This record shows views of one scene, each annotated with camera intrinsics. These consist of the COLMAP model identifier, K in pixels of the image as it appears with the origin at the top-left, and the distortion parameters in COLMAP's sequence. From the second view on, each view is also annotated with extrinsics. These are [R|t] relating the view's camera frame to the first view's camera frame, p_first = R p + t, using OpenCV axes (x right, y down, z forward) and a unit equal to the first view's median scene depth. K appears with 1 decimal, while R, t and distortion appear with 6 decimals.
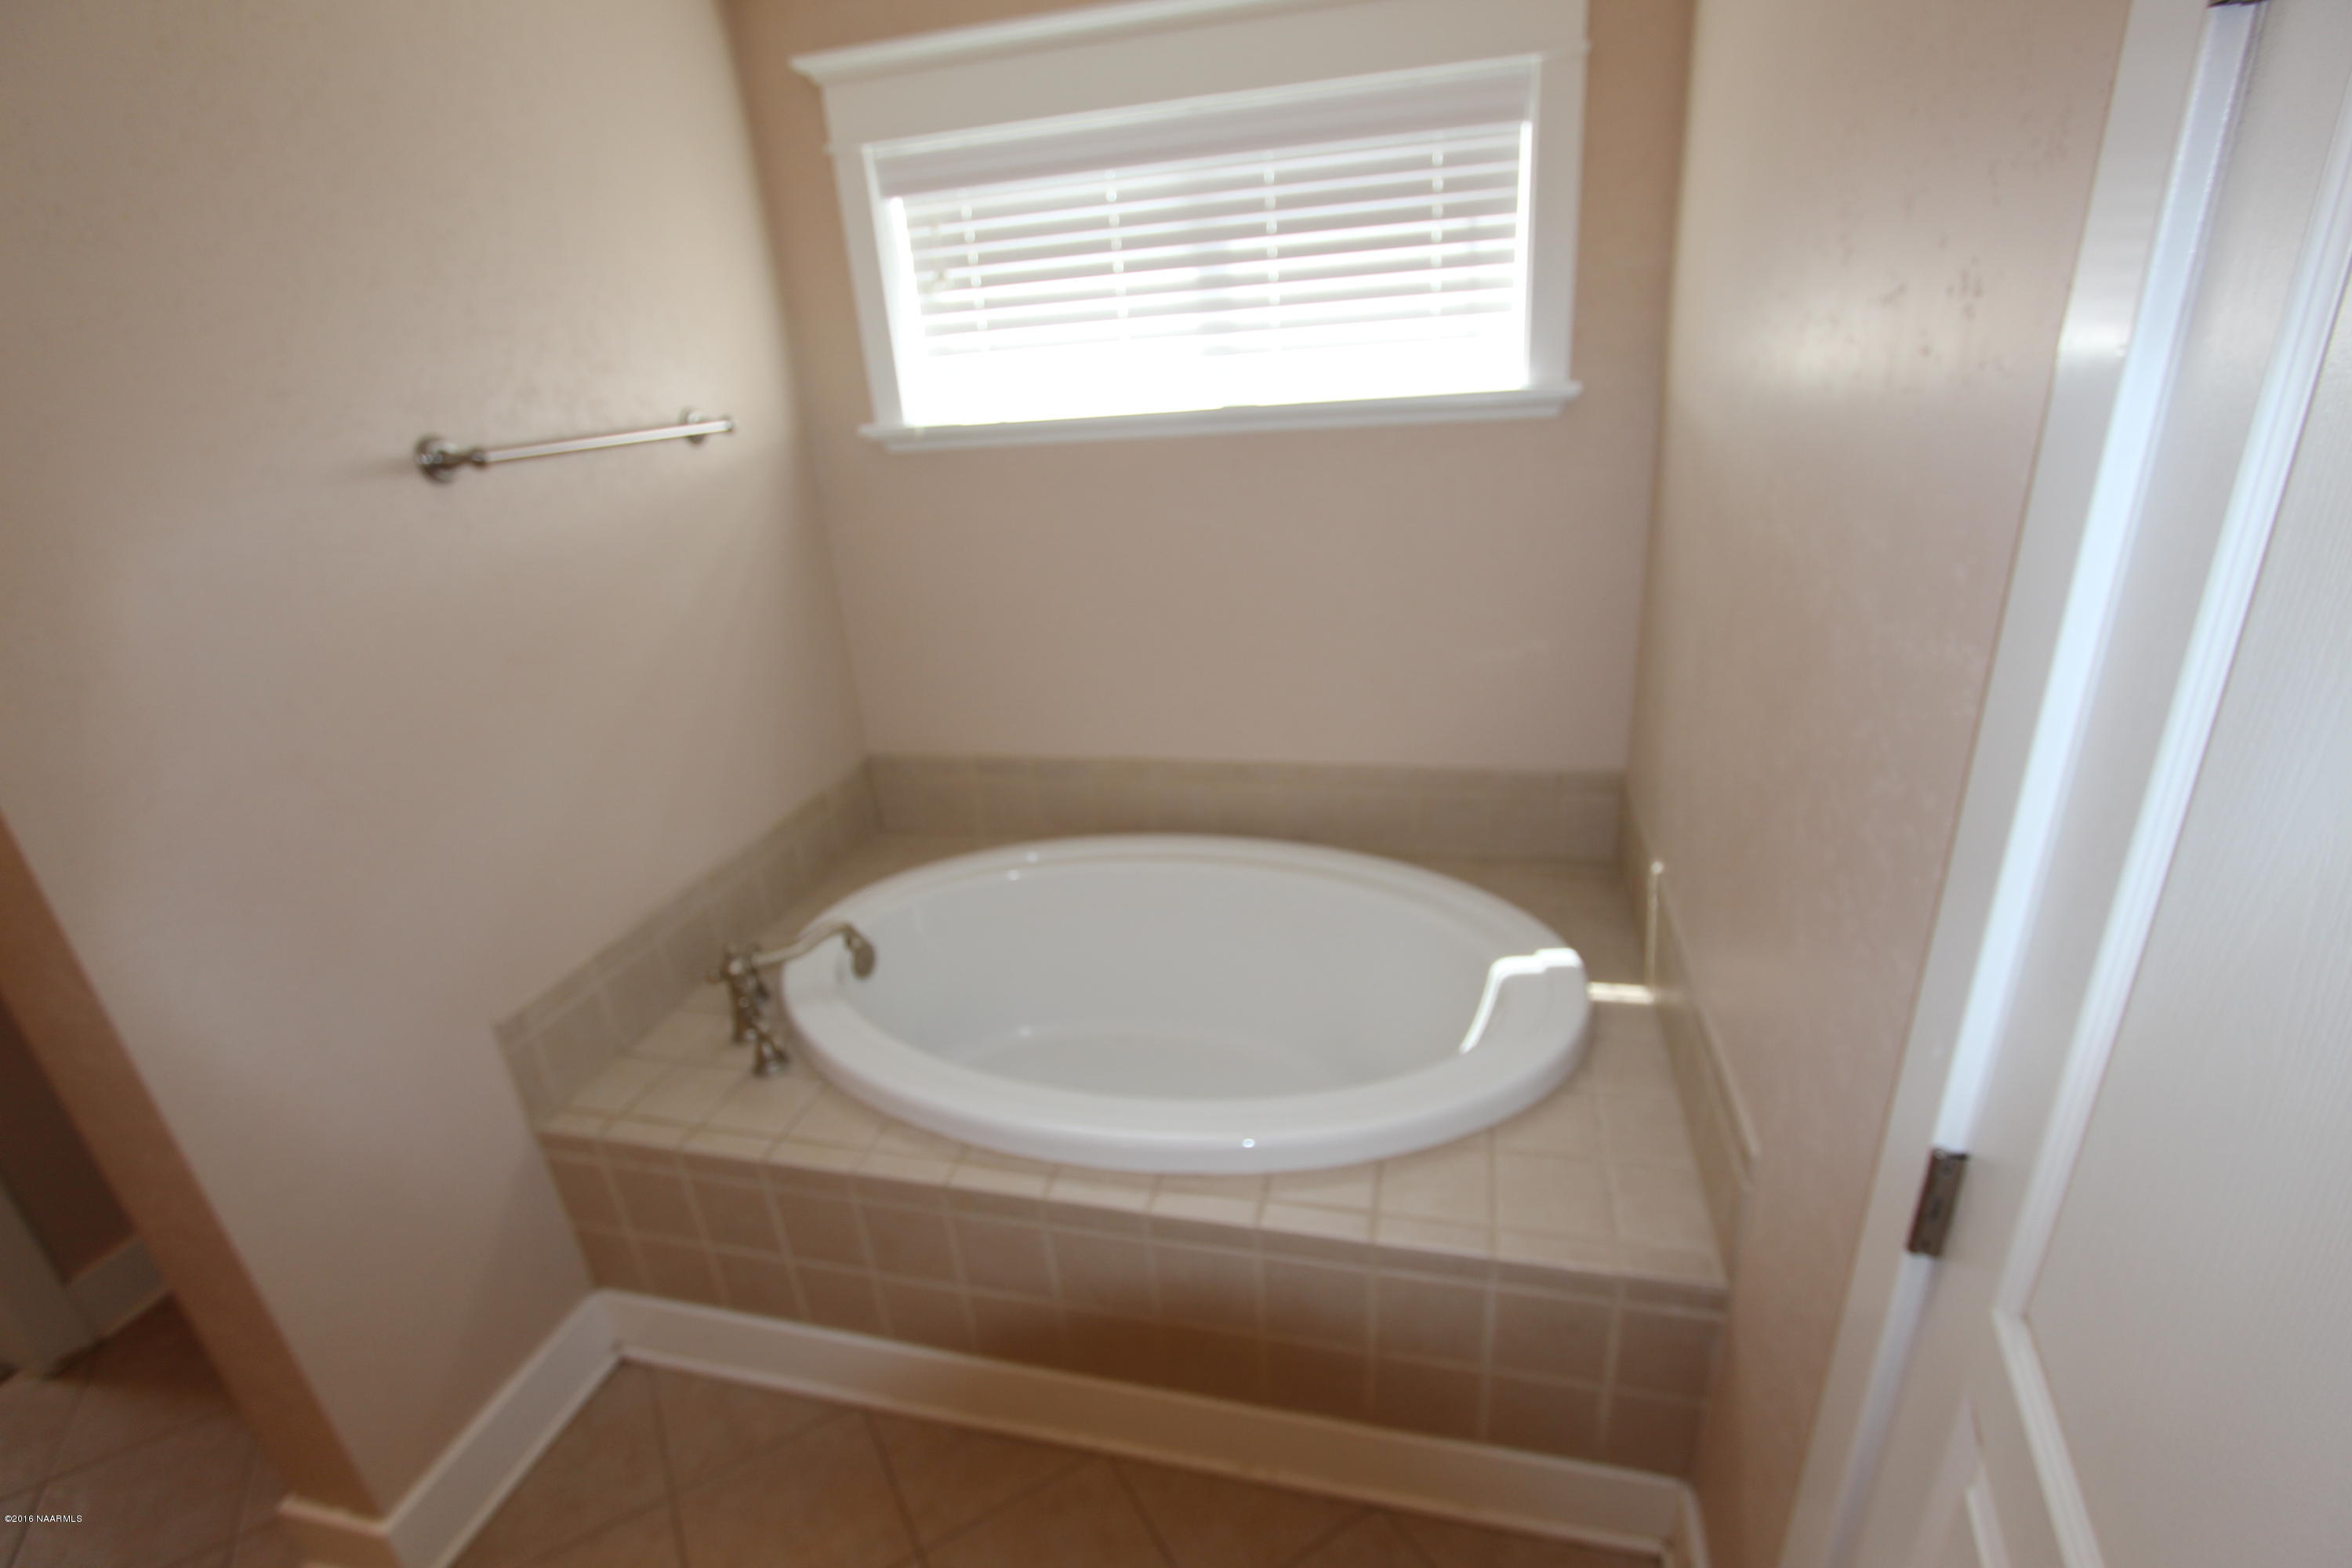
lens RADIAL K [[1094.8, 0, 1173.5], [0, 1094.8, 797.8], [0, 0, 1]] dist [-0.022336, 0.004243]
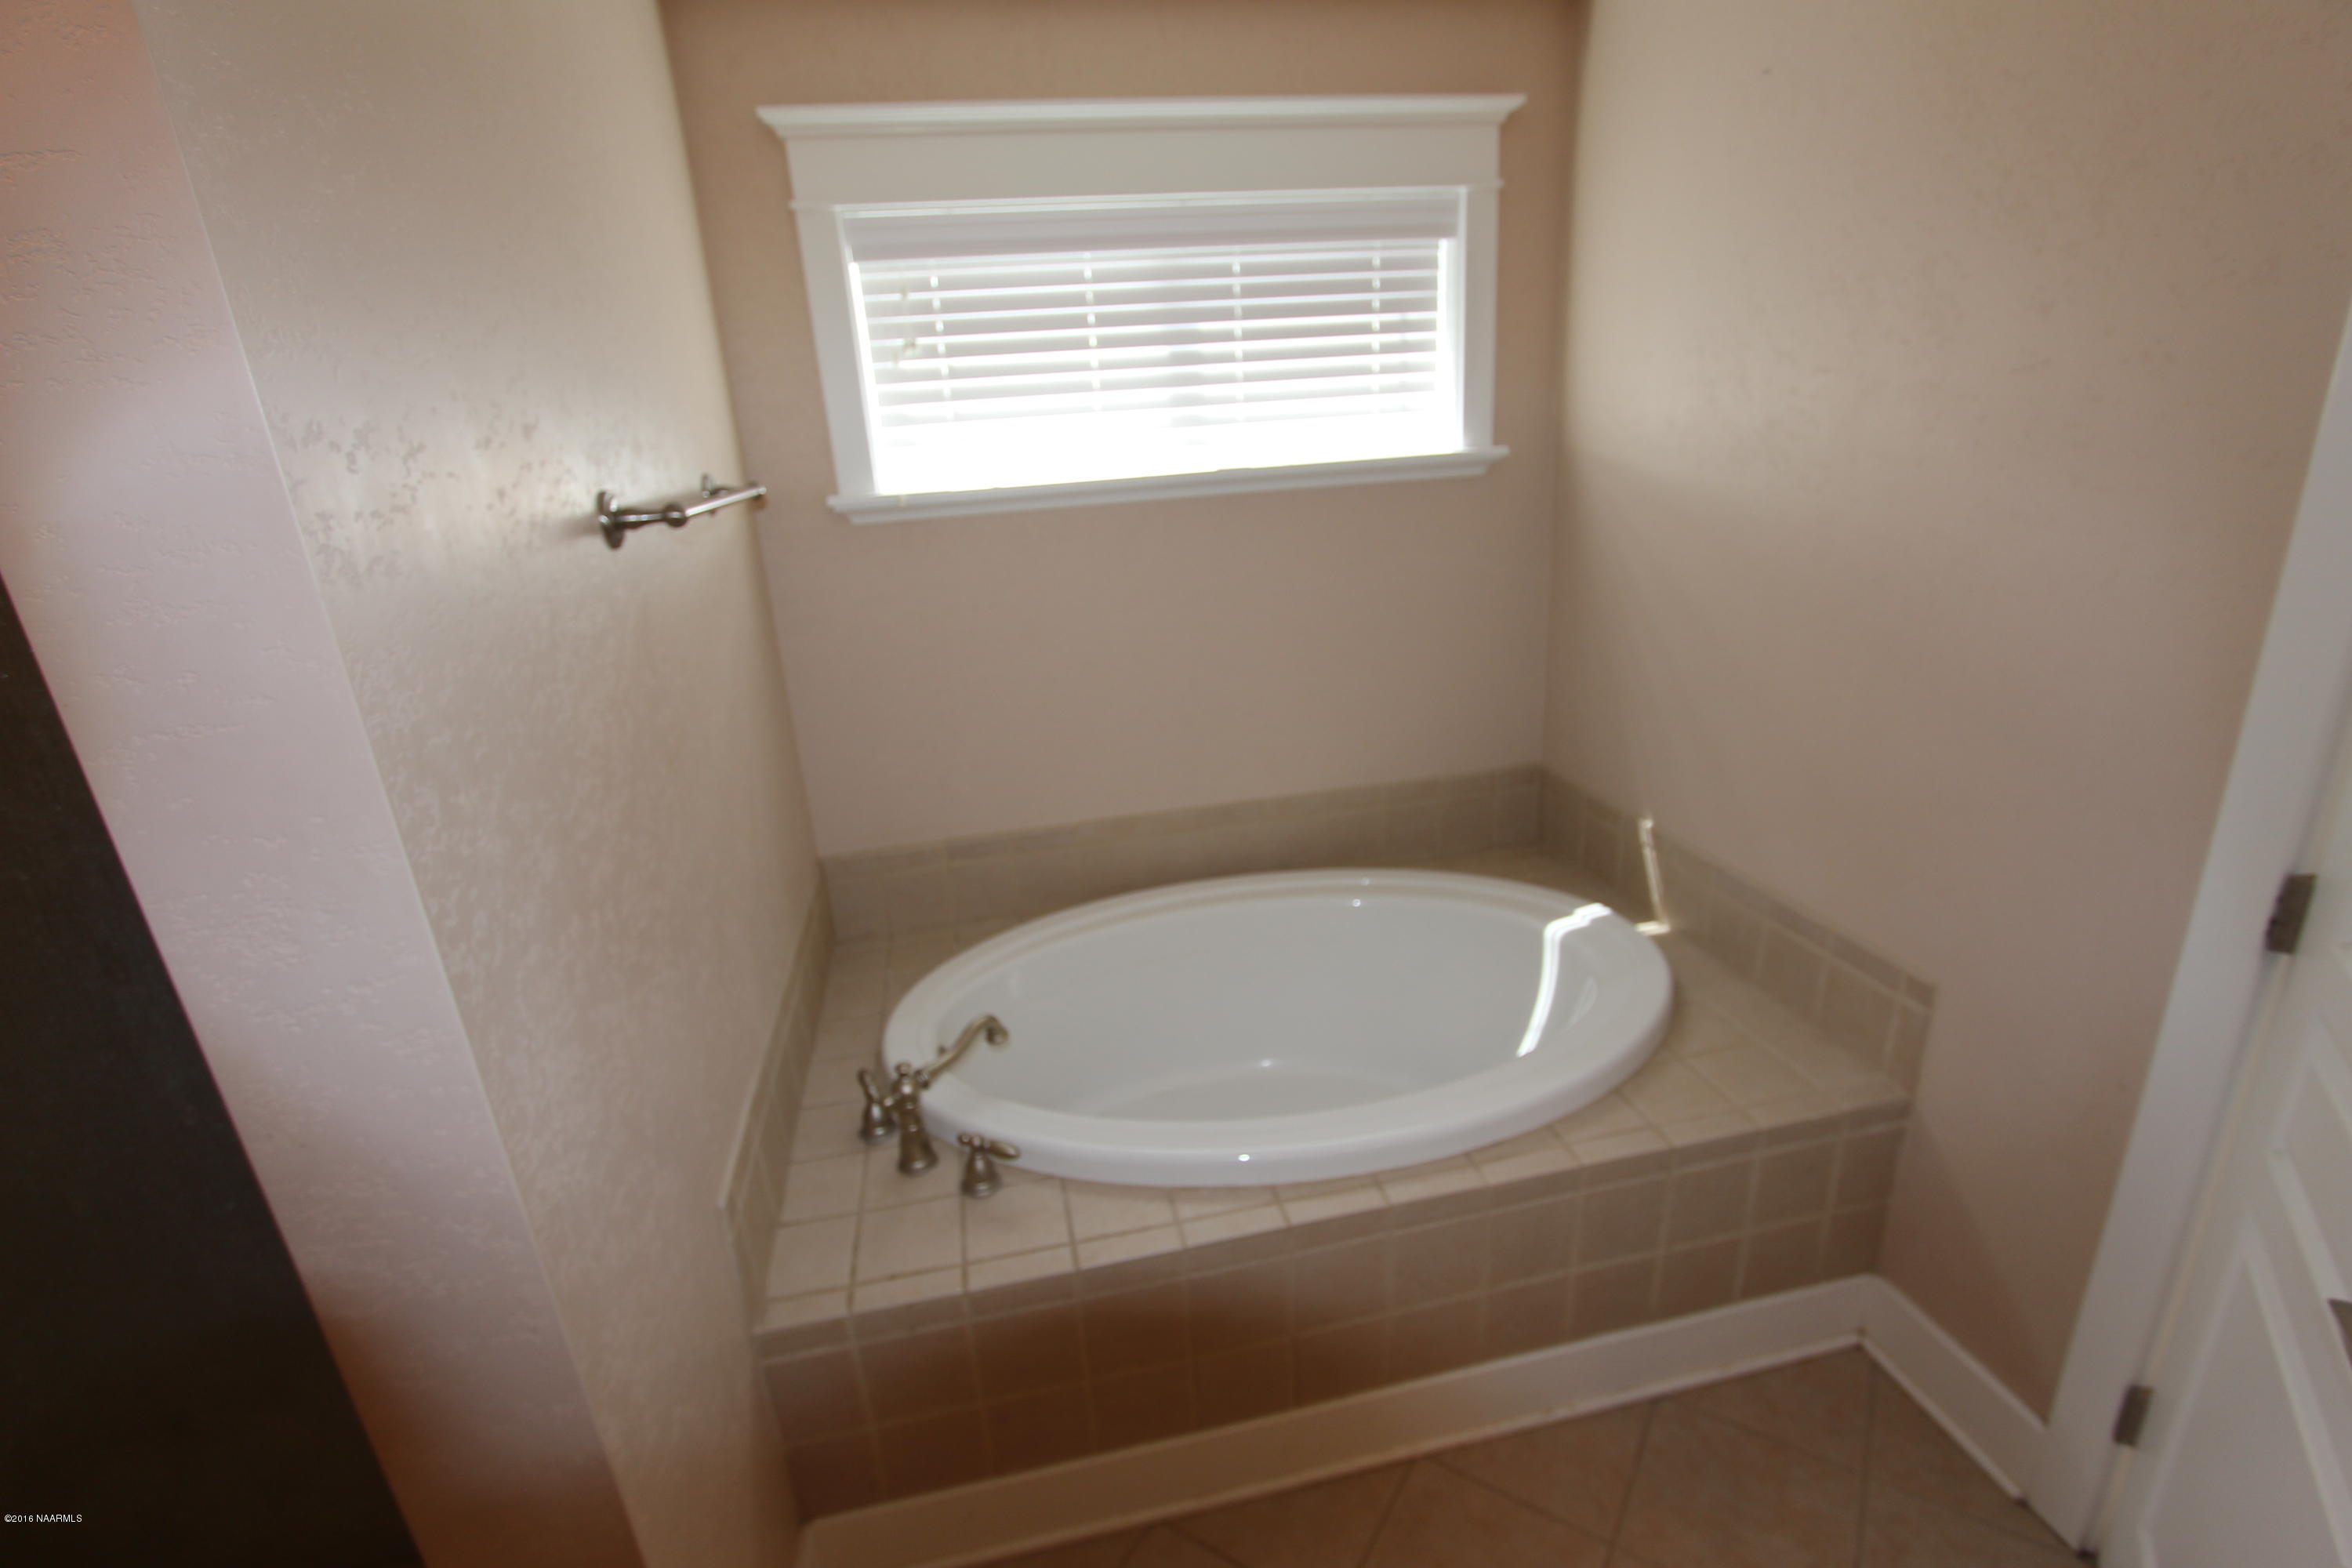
lens RADIAL K [[1094.8, 0, 1173.5], [0, 1094.8, 797.8], [0, 0, 1]] dist [-0.022336, 0.004243]
pose [[0.897474, -0.131254, 0.421085, -0.498303], [0.167283, 0.984660, -0.049612, 0.005268], [-0.408114, 0.114965, 0.905663, 0.081055]]
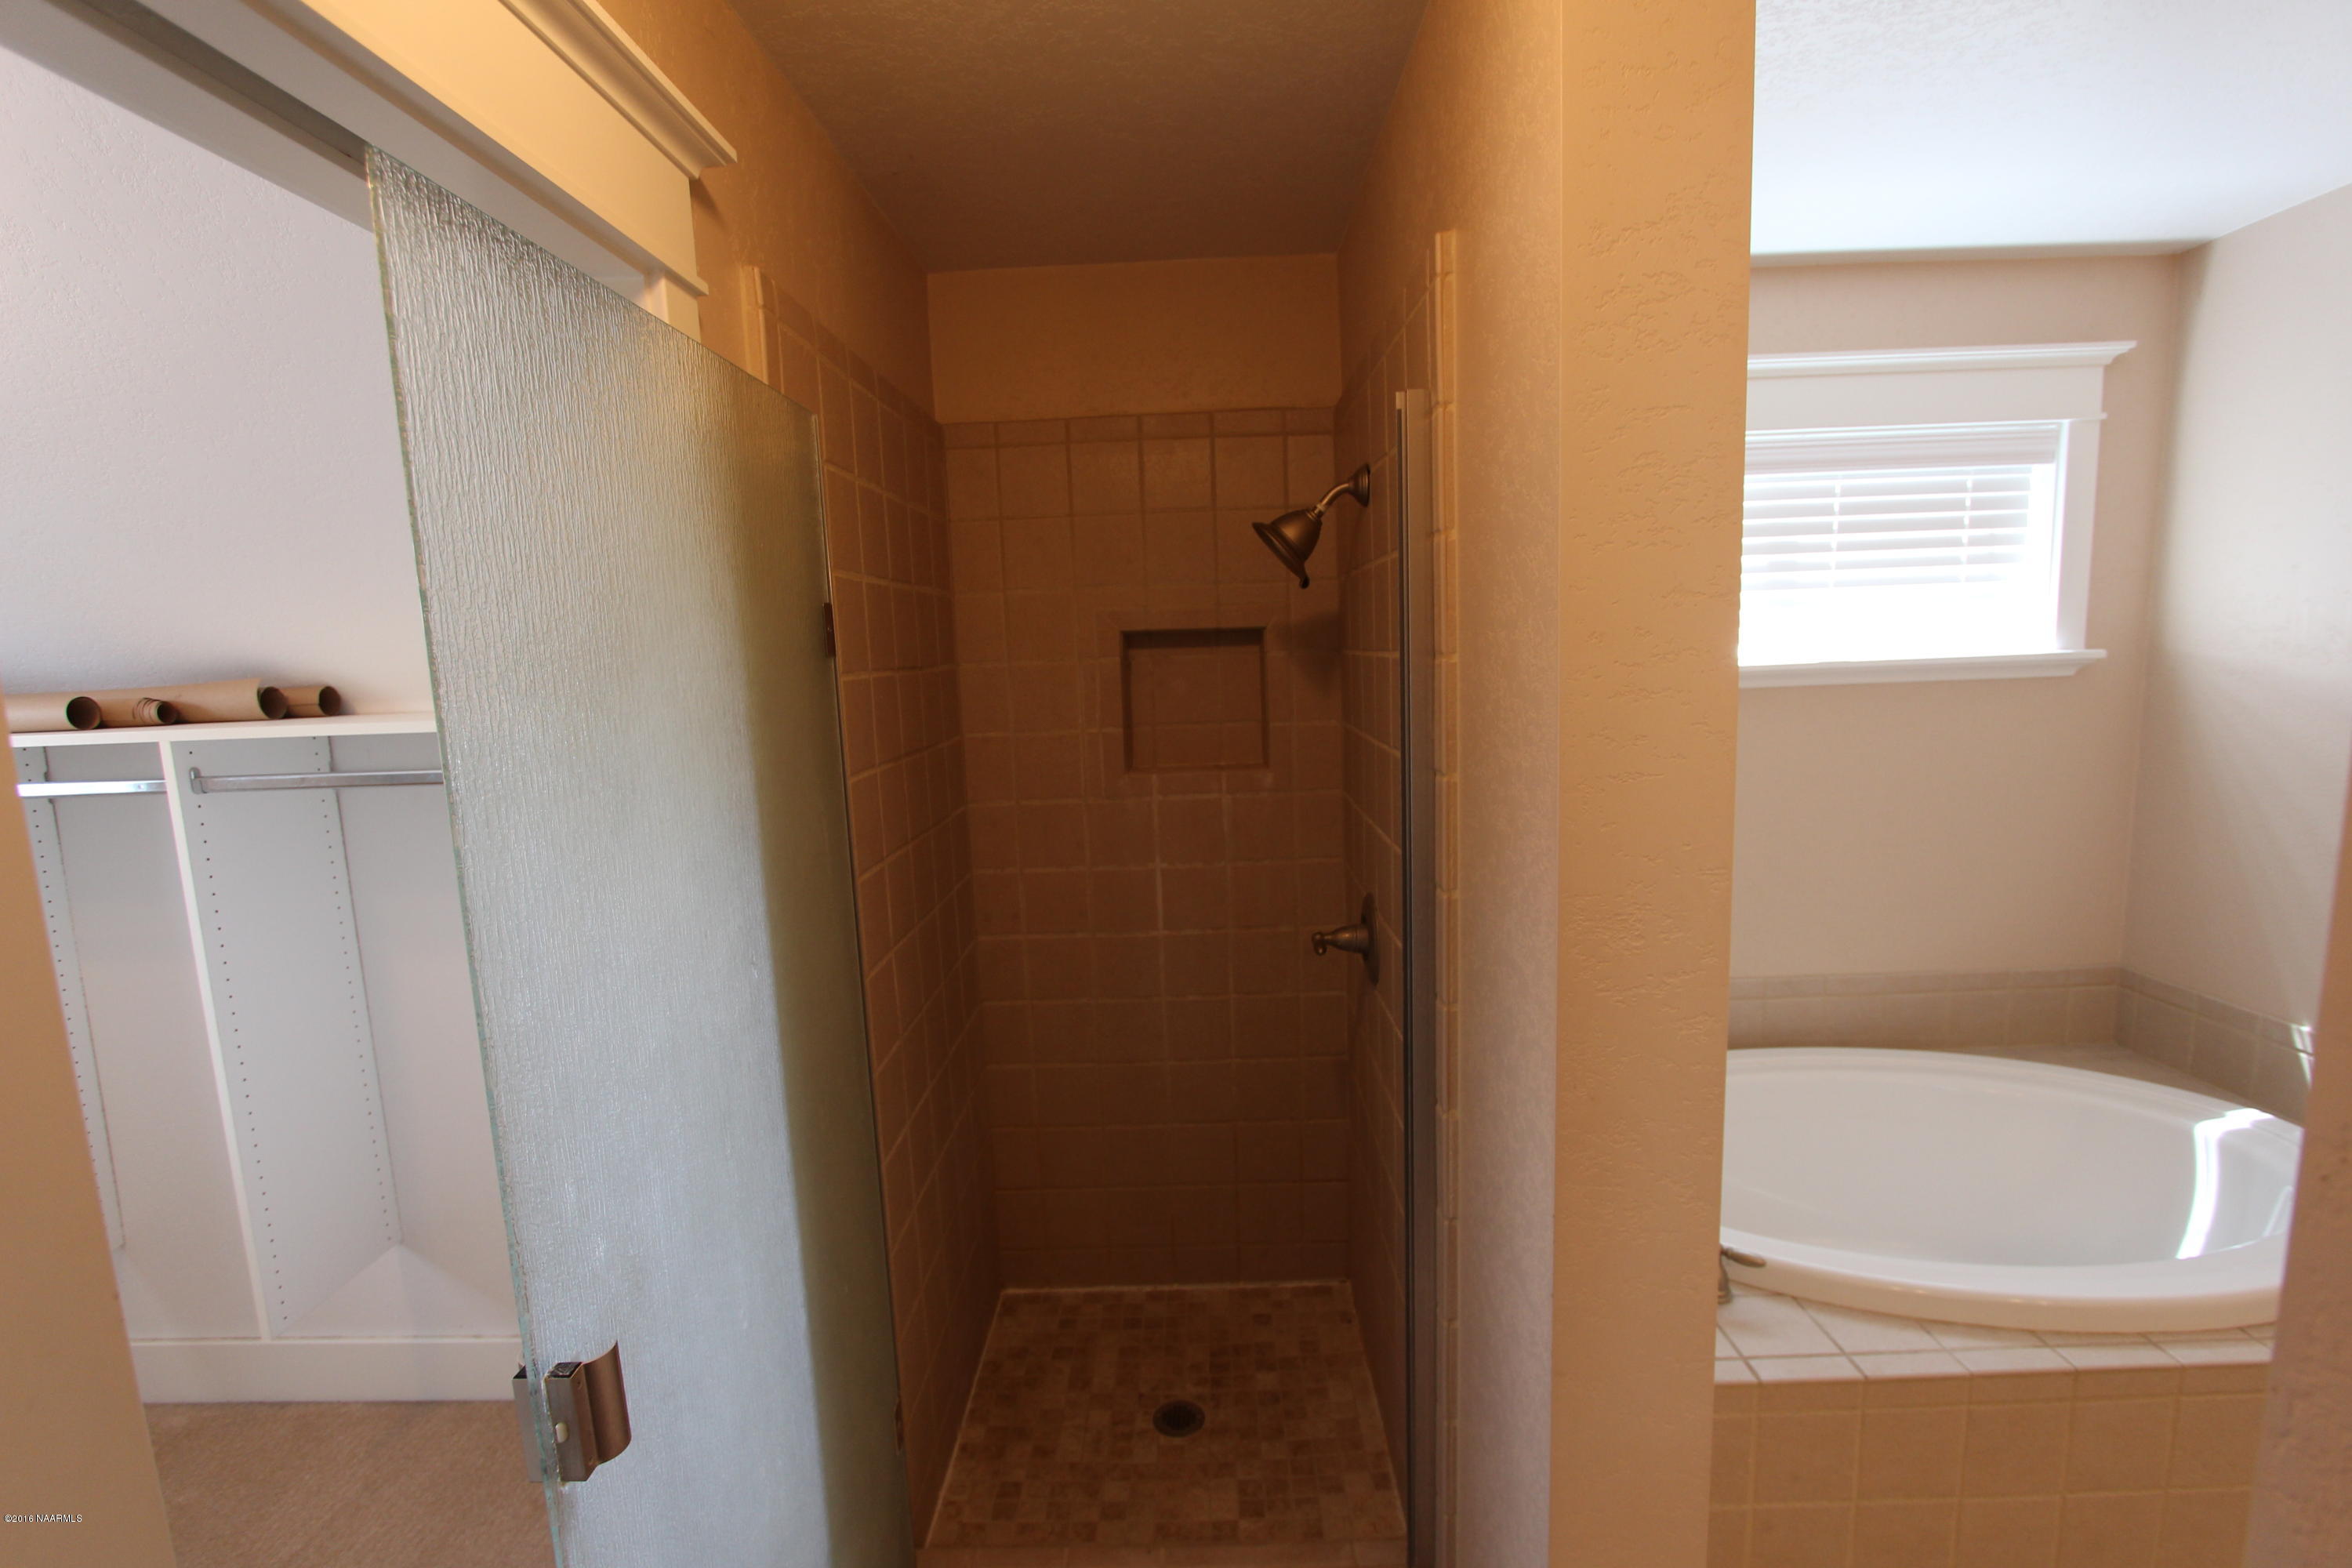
lens RADIAL K [[1094.8, 0, 1173.5], [0, 1094.8, 797.8], [0, 0, 1]] dist [-0.022336, 0.004243]
pose [[0.973359, -0.000096, 0.229288, -0.919179], [0.060965, 0.964112, -0.258401, 0.043251], [-0.221035, 0.265495, 0.938433, 0.093395]]
